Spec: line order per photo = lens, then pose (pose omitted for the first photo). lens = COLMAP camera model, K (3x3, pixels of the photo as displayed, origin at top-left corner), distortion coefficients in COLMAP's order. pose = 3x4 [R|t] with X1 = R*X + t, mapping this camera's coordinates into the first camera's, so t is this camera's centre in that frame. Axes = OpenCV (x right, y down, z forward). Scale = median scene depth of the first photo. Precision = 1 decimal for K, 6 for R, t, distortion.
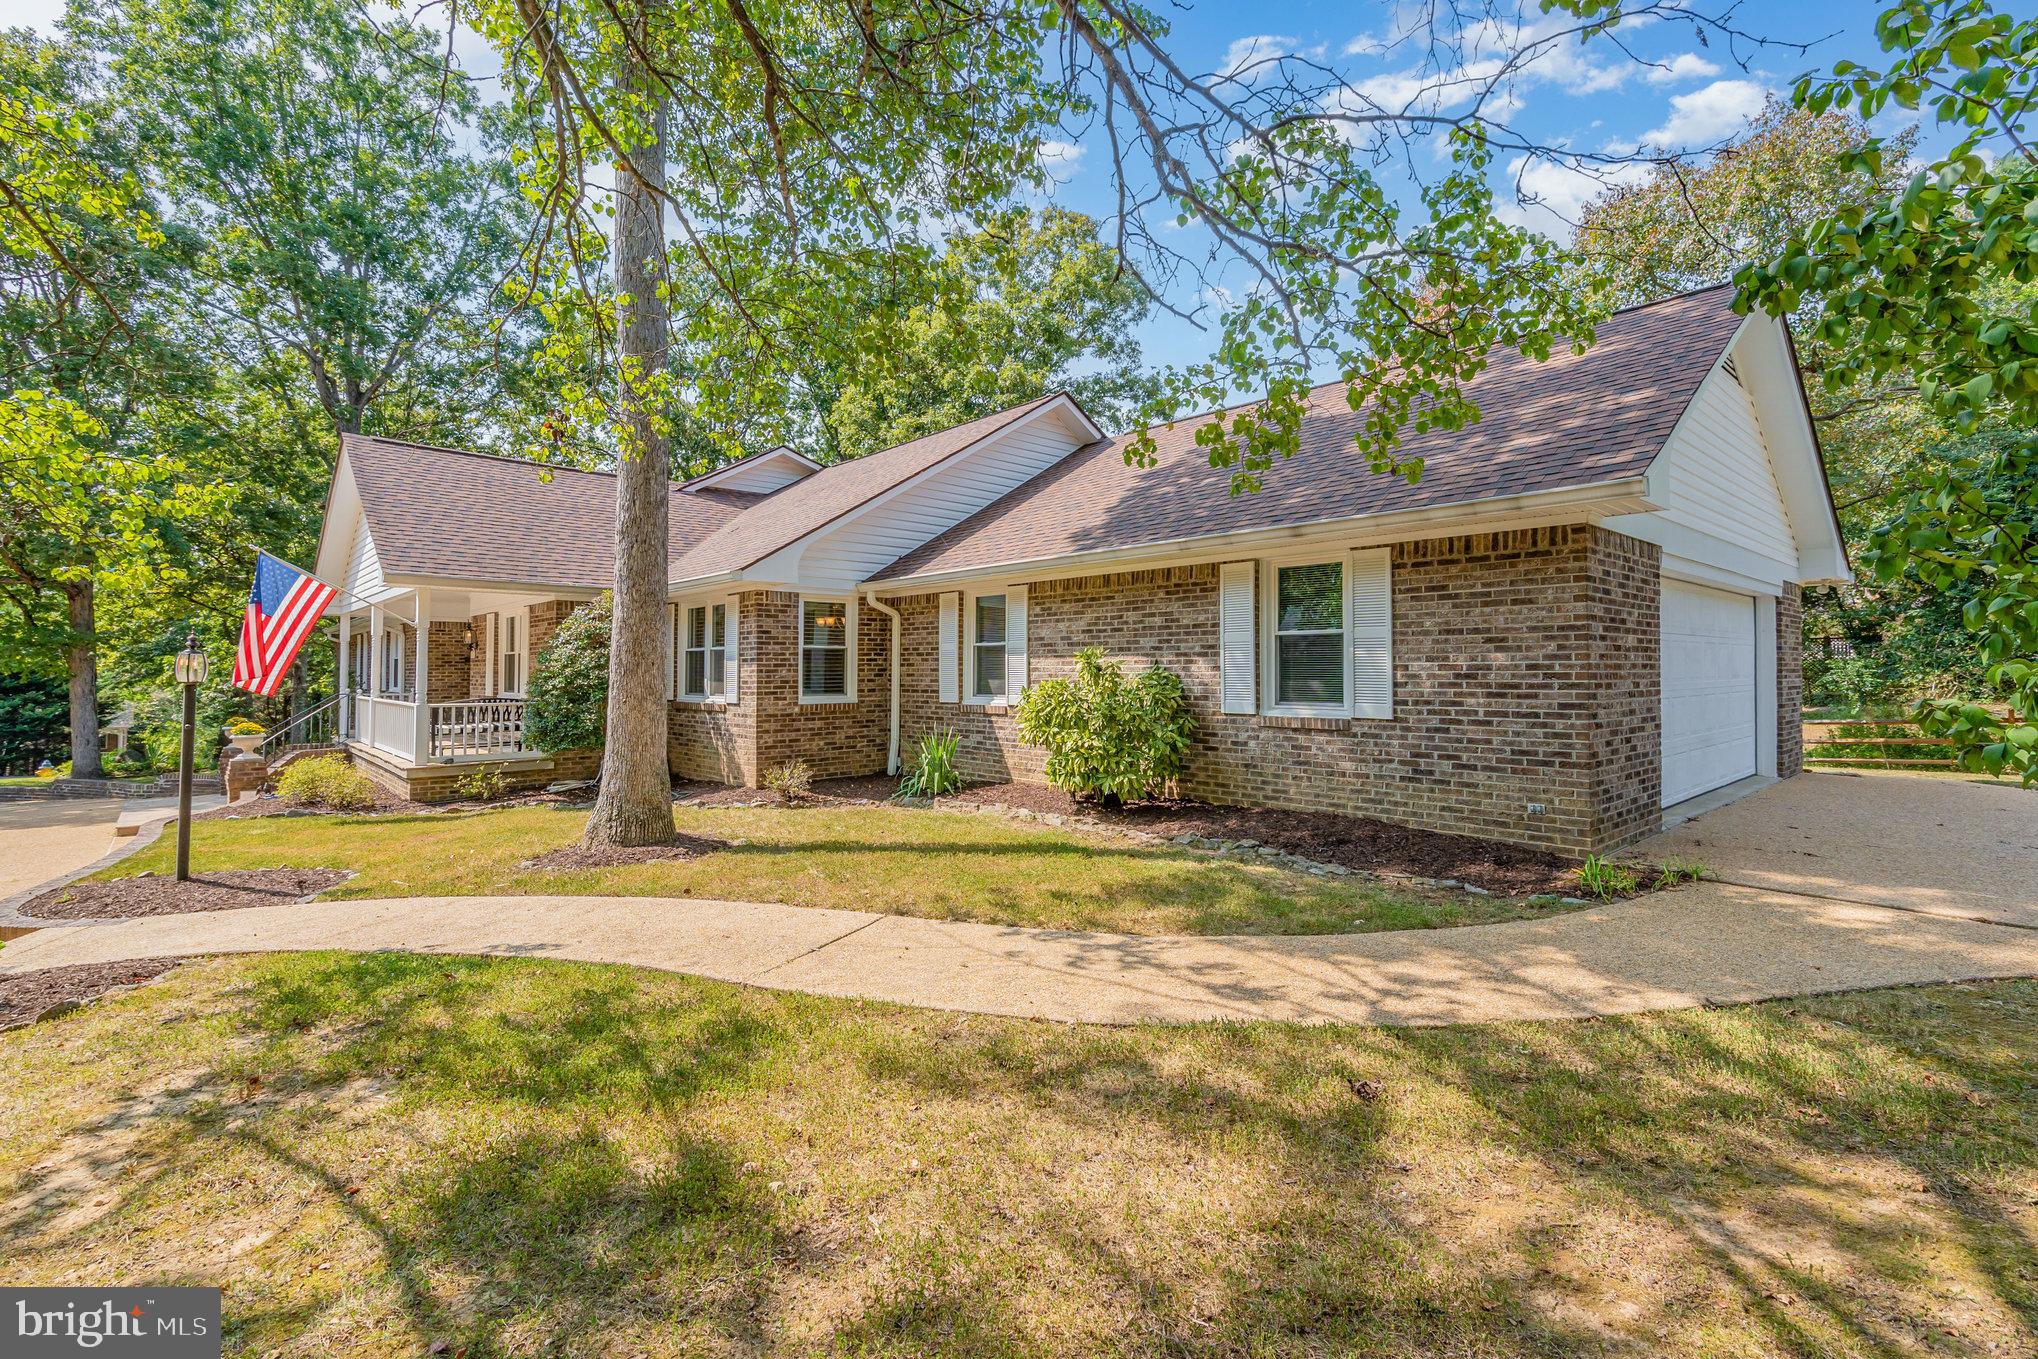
lens RADIAL K [[934.3, 0, 997.2], [0, 934.3, 672.9], [0, 0, 1]] dist [0.000907, 0.000748]
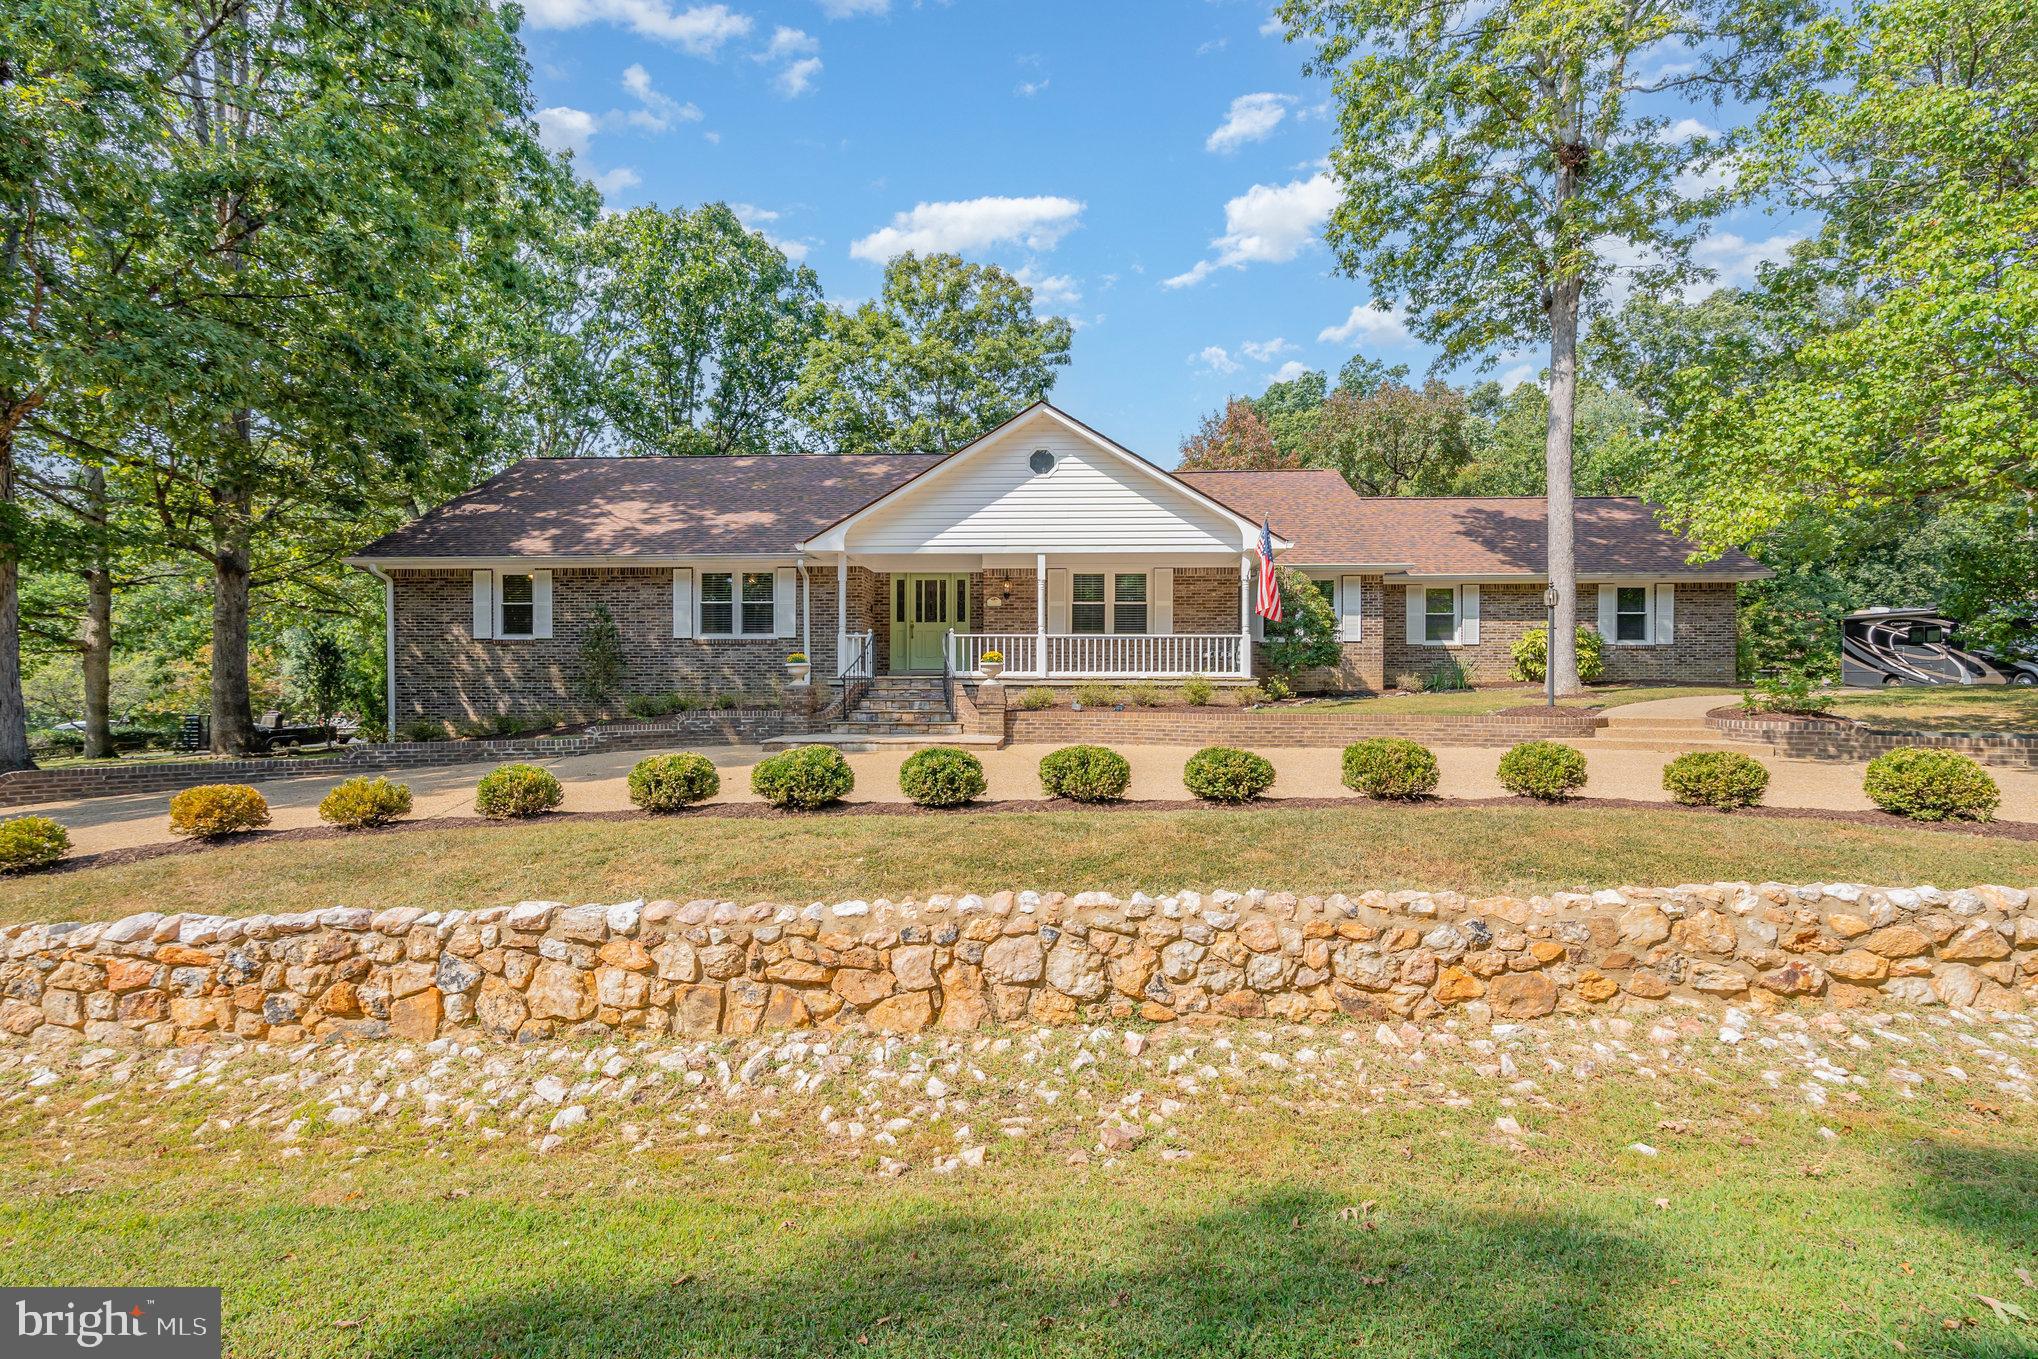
lens RADIAL K [[895.8, 0, 1026.8], [0, 895.8, 679.0], [0, 0, 1]] dist [-0.004024, -0.000203]
pose [[0.707075, 0.005924, 0.707114, -2.552903], [-0.002616, 0.999980, -0.005761, 0.155103], [-0.707134, 0.002224, 0.707076, 0.402353]]
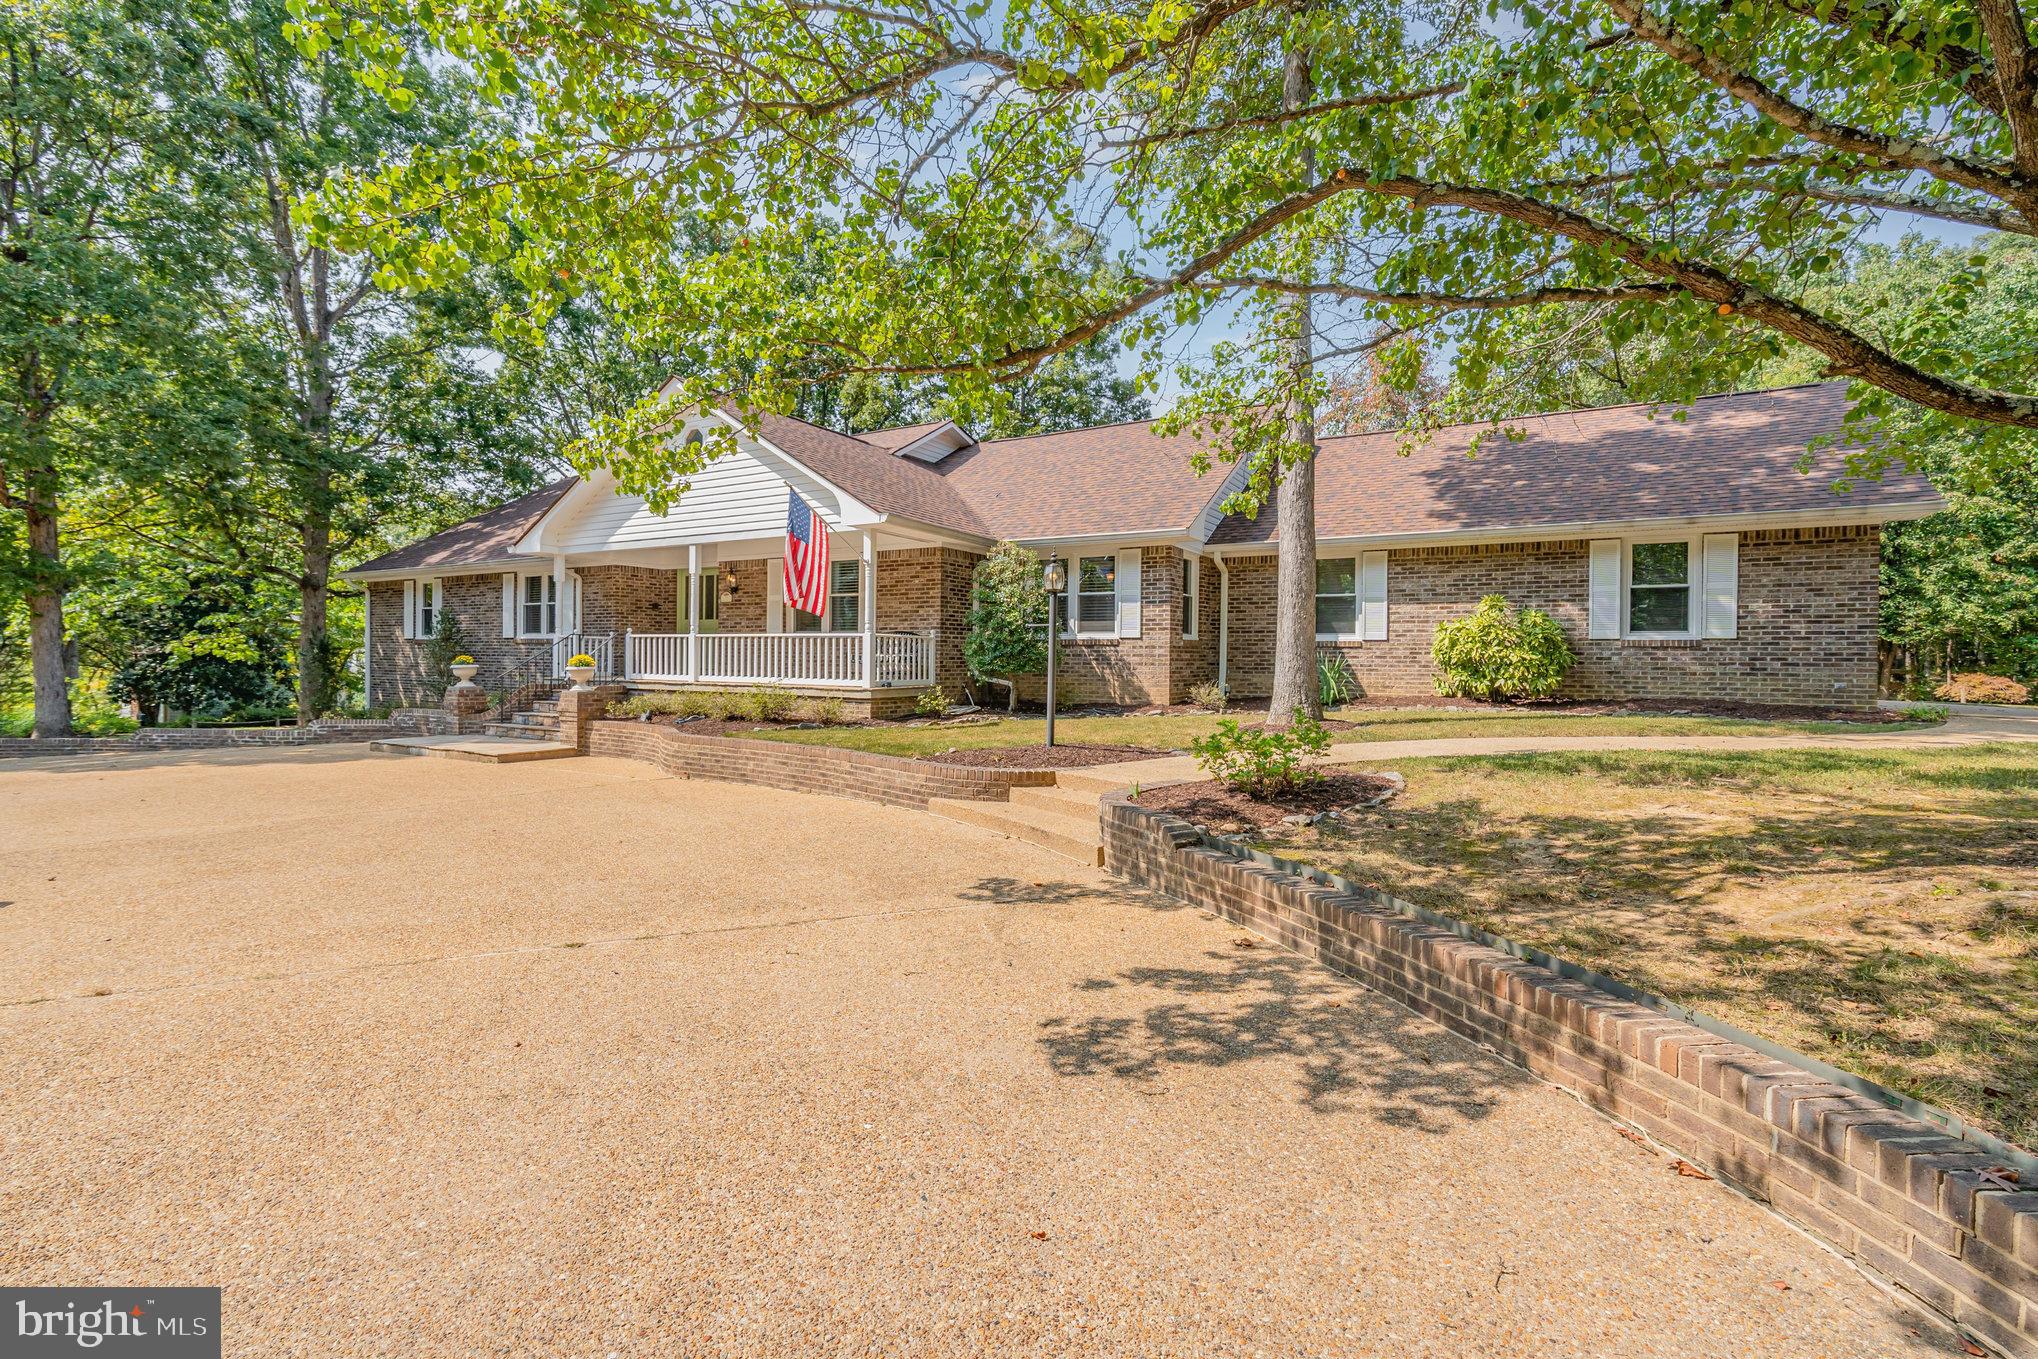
lens RADIAL K [[934.3, 0, 997.2], [0, 934.3, 672.9], [0, 0, 1]] dist [0.000907, 0.000748]
pose [[0.954214, 0.010147, 0.298951, -1.146459], [-0.013330, 0.999874, 0.008611, 0.099404], [-0.298826, -0.012202, 0.954230, -0.161789]]
